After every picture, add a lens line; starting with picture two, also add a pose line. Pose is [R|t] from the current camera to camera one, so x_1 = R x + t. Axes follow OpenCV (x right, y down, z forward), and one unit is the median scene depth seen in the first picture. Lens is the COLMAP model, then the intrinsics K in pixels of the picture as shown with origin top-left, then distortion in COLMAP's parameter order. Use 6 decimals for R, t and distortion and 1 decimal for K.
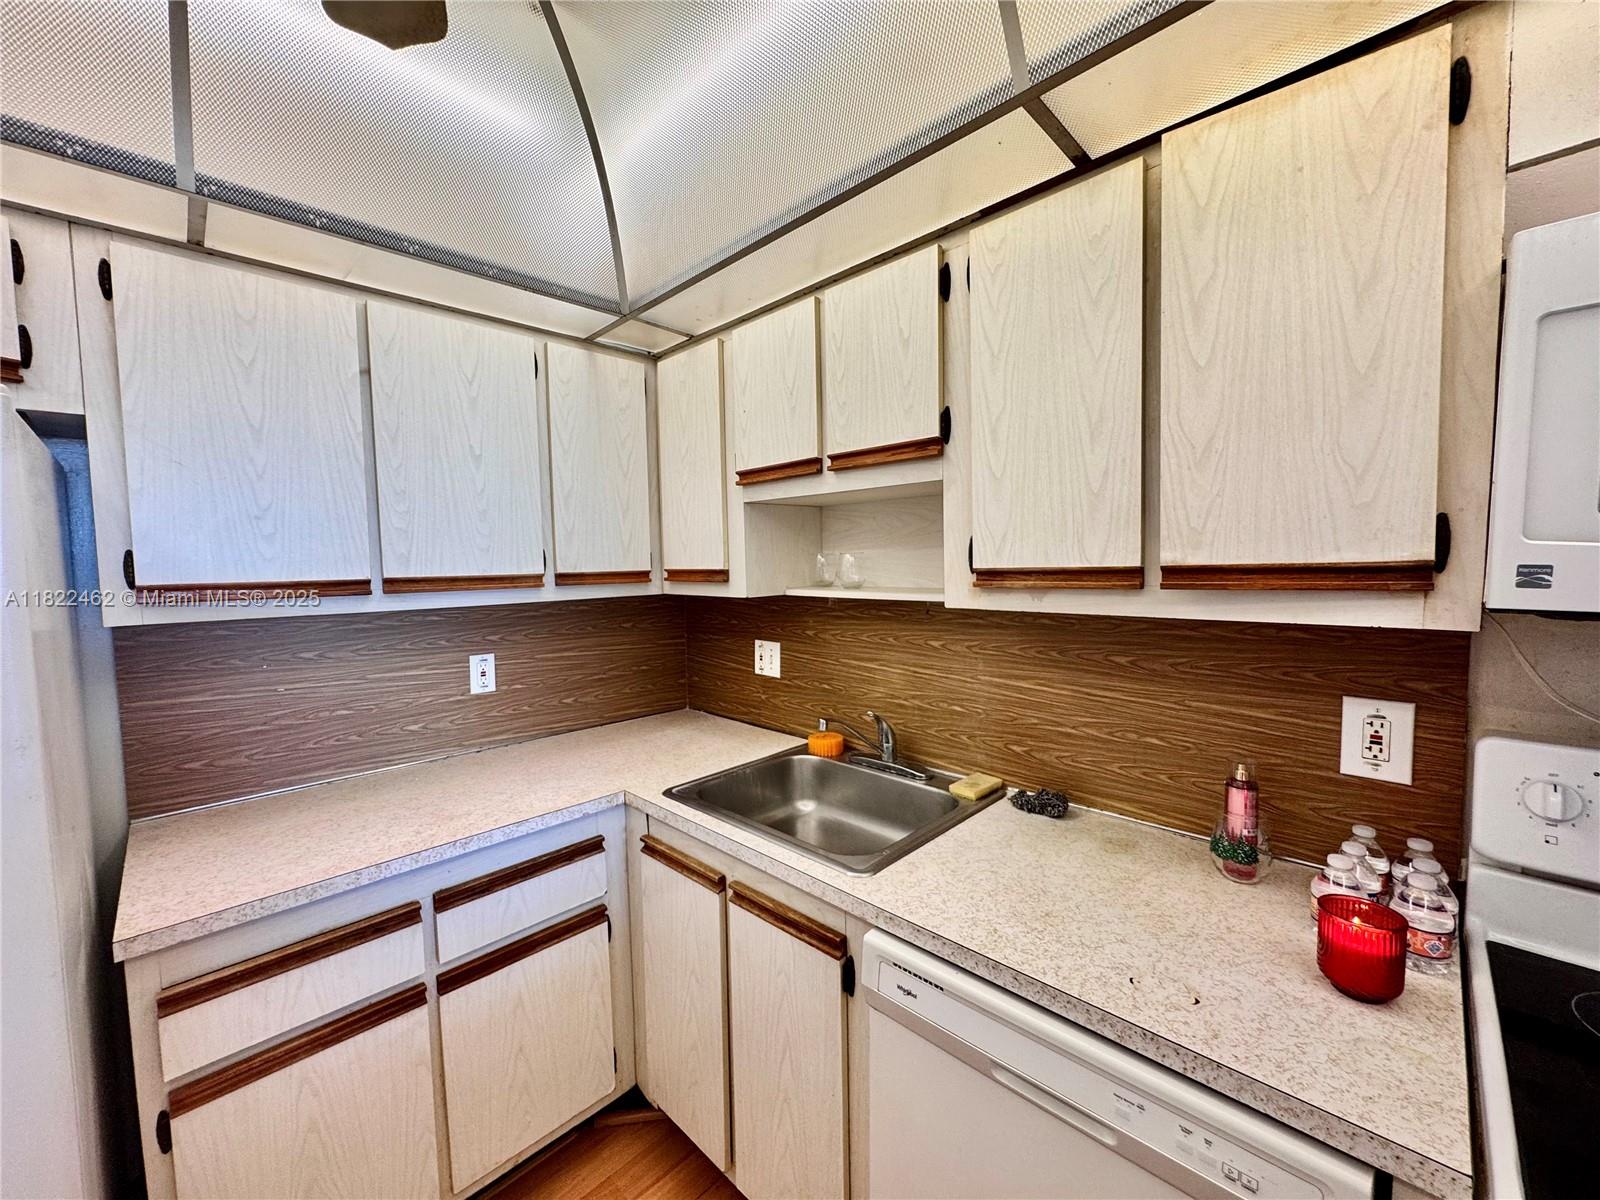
lens RADIAL K [[639.4, 0, 800.0], [0, 639.4, 600.0], [0, 0, 1]] dist [-0.003285, -0.000089]
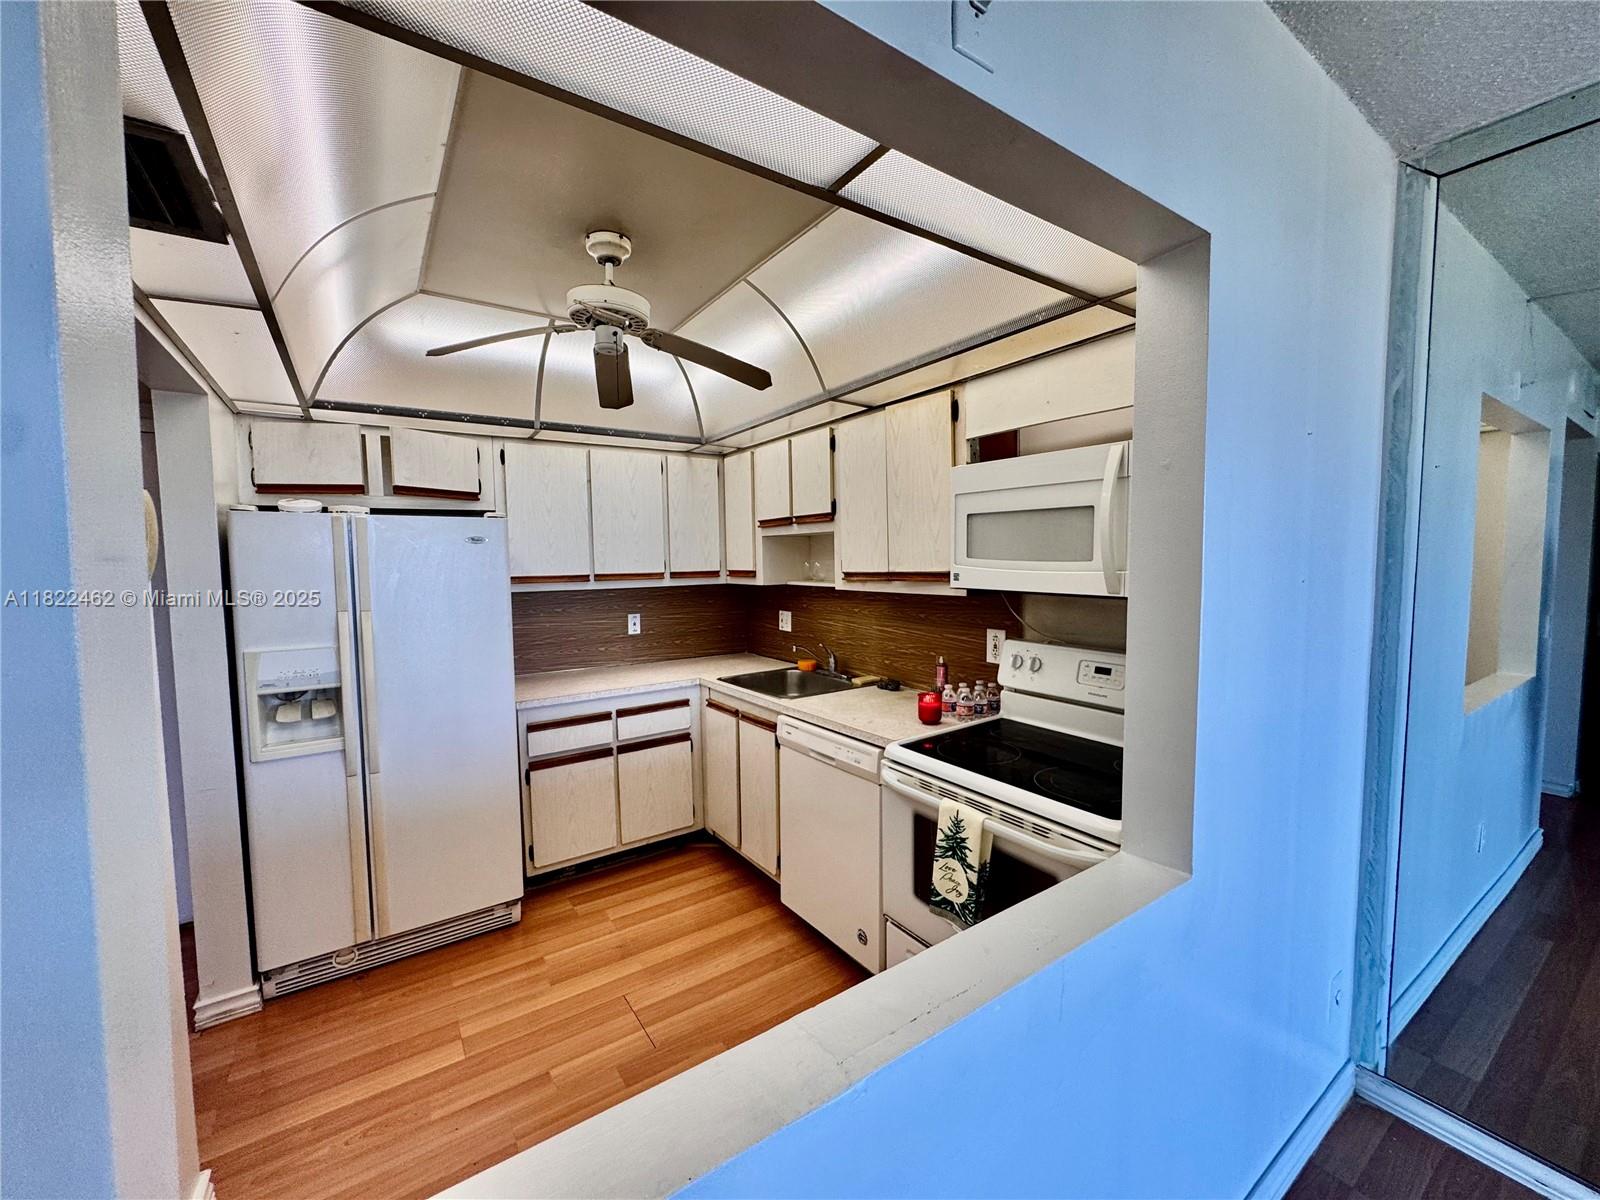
lens RADIAL K [[639.4, 0, 800.0], [0, 639.4, 600.0], [0, 0, 1]] dist [-0.003285, -0.000089]
pose [[0.982170, 0.015004, -0.187395, 0.425928], [-0.013965, 0.999879, 0.006866, 0.028340], [0.187475, -0.004127, 0.982261, -0.962436]]
